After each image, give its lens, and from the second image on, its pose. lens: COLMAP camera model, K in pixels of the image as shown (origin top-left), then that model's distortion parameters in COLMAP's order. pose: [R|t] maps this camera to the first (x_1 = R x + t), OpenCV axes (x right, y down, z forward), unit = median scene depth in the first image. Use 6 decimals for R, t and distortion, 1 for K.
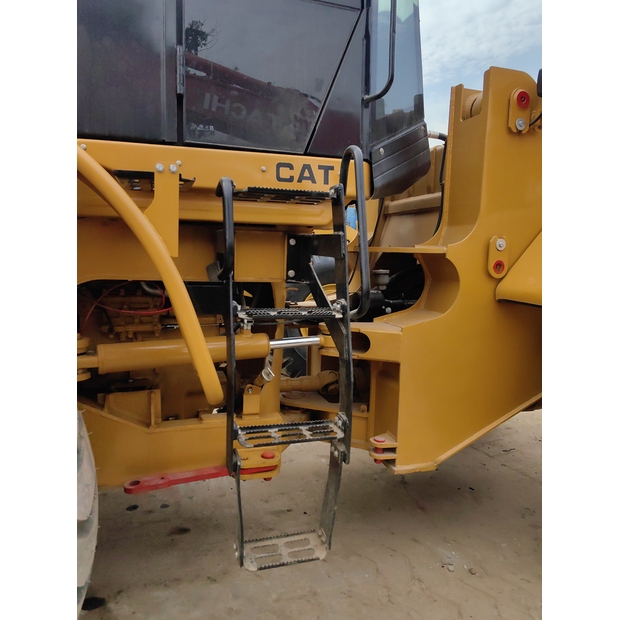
lens RADIAL K [[492.9, 0, 310.0], [0, 492.9, 323.3], [0, 0, 1]] dist [-0.005707, -0.010044]
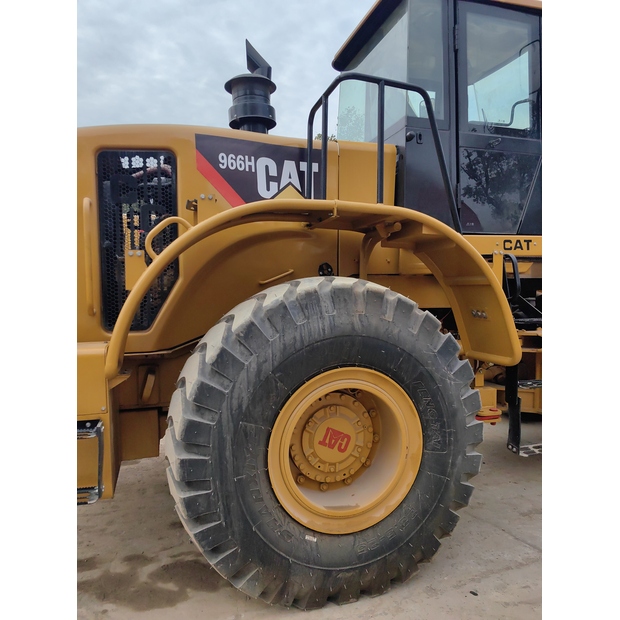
lens RADIAL K [[492.9, 0, 310.0], [0, 492.9, 323.3], [0, 0, 1]] dist [-0.005707, -0.010044]
pose [[0.999044, -0.037848, -0.021869, -0.749277], [0.035717, 0.995230, -0.090782, 0.123433], [0.025201, 0.089914, 0.995631, -0.808853]]
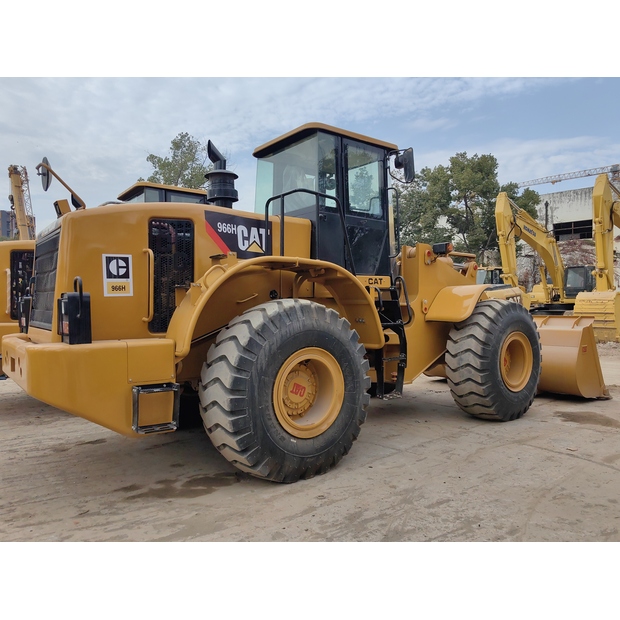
lens RADIAL K [[492.9, 0, 310.0], [0, 492.9, 323.3], [0, 0, 1]] dist [-0.005707, -0.010044]
pose [[0.942496, -0.044976, 0.331177, -1.444068], [0.085433, 0.990404, -0.108631, 0.263457], [-0.323113, 0.130678, 0.937295, -1.750131]]
